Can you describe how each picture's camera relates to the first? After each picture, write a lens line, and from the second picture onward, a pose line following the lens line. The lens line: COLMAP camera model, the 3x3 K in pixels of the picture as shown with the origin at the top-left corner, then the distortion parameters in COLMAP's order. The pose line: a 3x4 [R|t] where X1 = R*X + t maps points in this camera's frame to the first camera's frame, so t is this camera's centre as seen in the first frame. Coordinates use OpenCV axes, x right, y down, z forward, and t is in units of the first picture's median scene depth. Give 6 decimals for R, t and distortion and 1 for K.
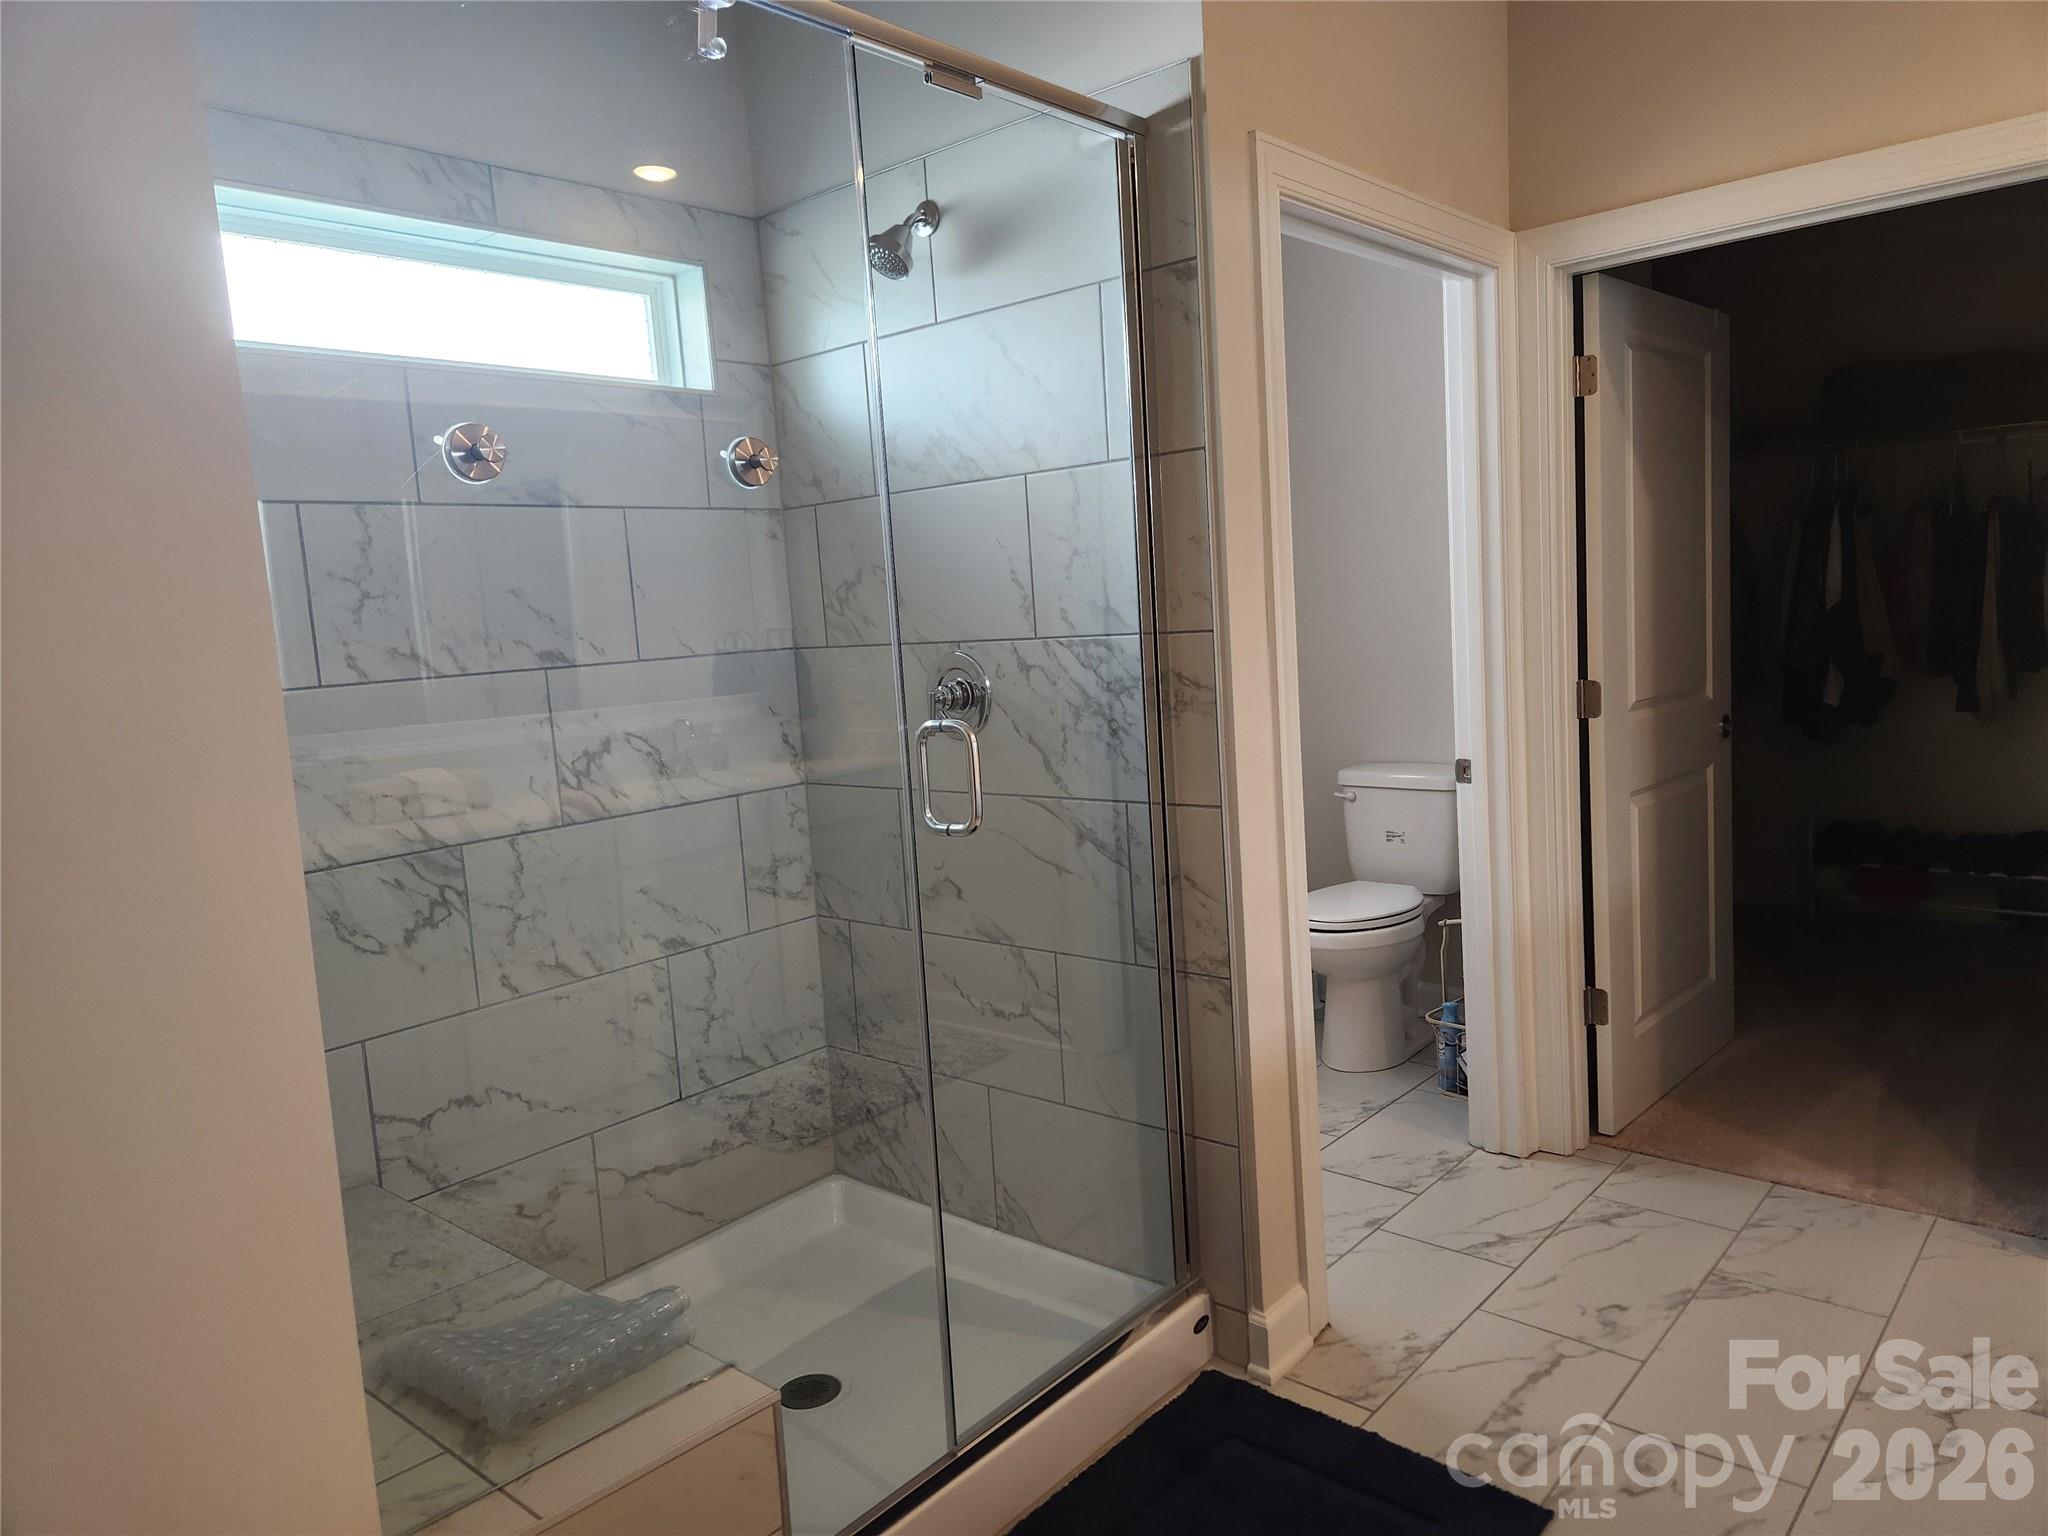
lens RADIAL K [[1396.5, 0, 1030.4], [0, 1396.5, 767.7], [0, 0, 1]] dist [0.073613, -0.066740]
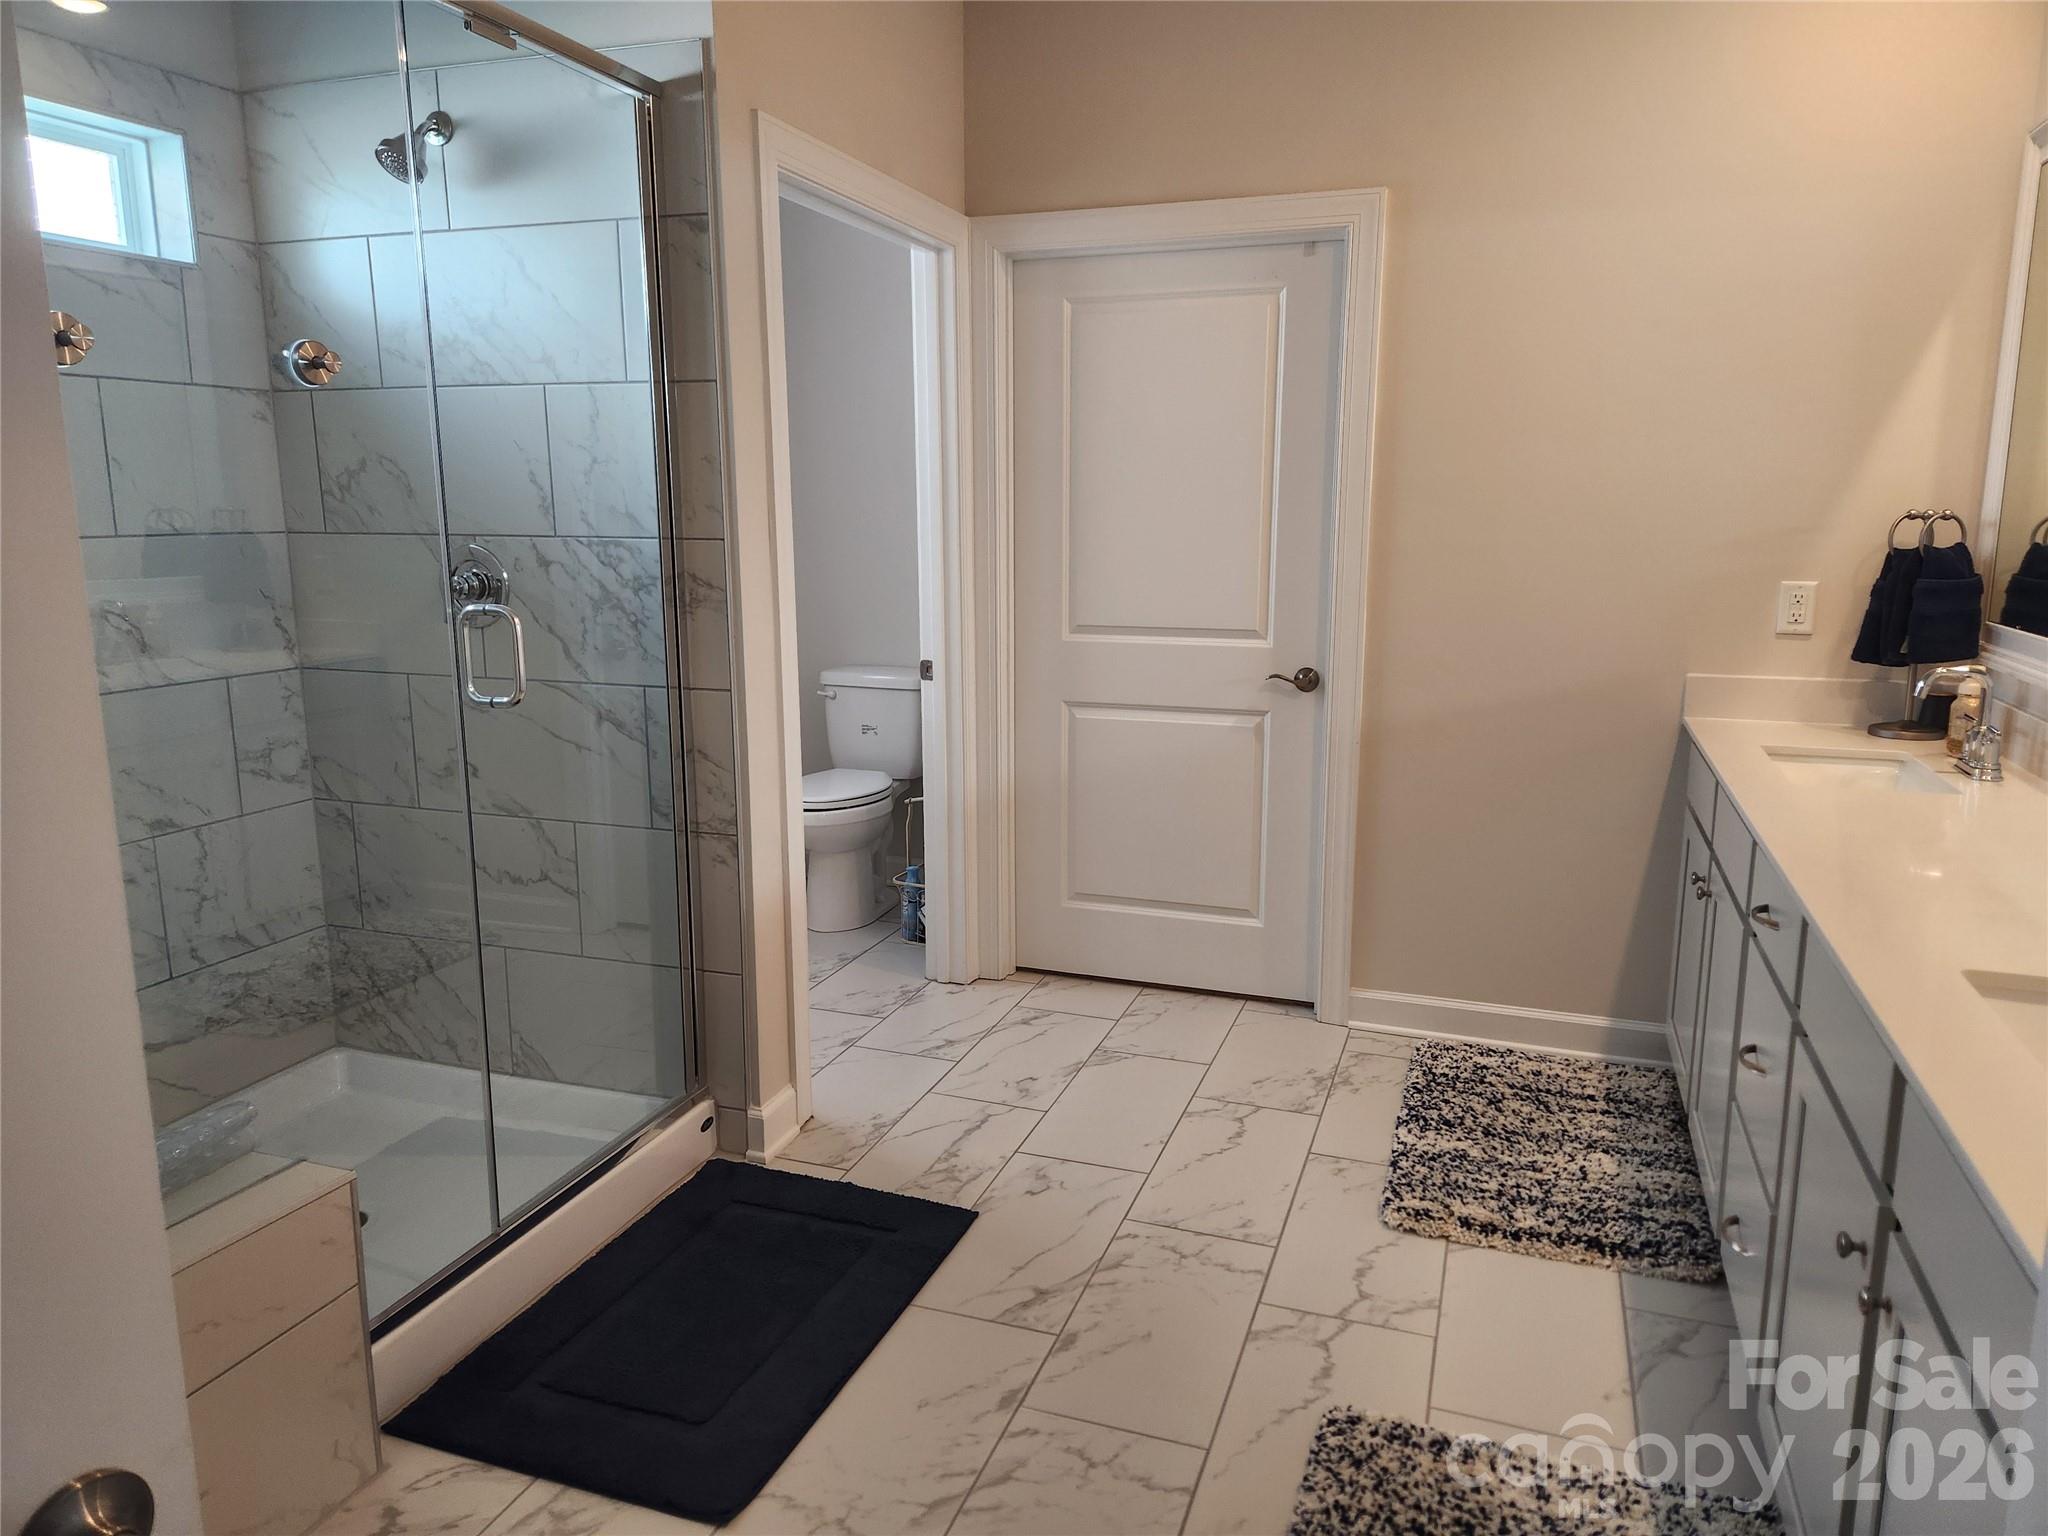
lens RADIAL K [[1396.5, 0, 1045.2], [0, 1396.5, 751.6], [0, 0, 1]] dist [0.073613, -0.066740]
pose [[0.927394, -0.002740, 0.374076, -0.052197], [-0.015920, 0.998778, 0.046784, 0.017499], [-0.373747, -0.049343, 0.926217, -0.172268]]
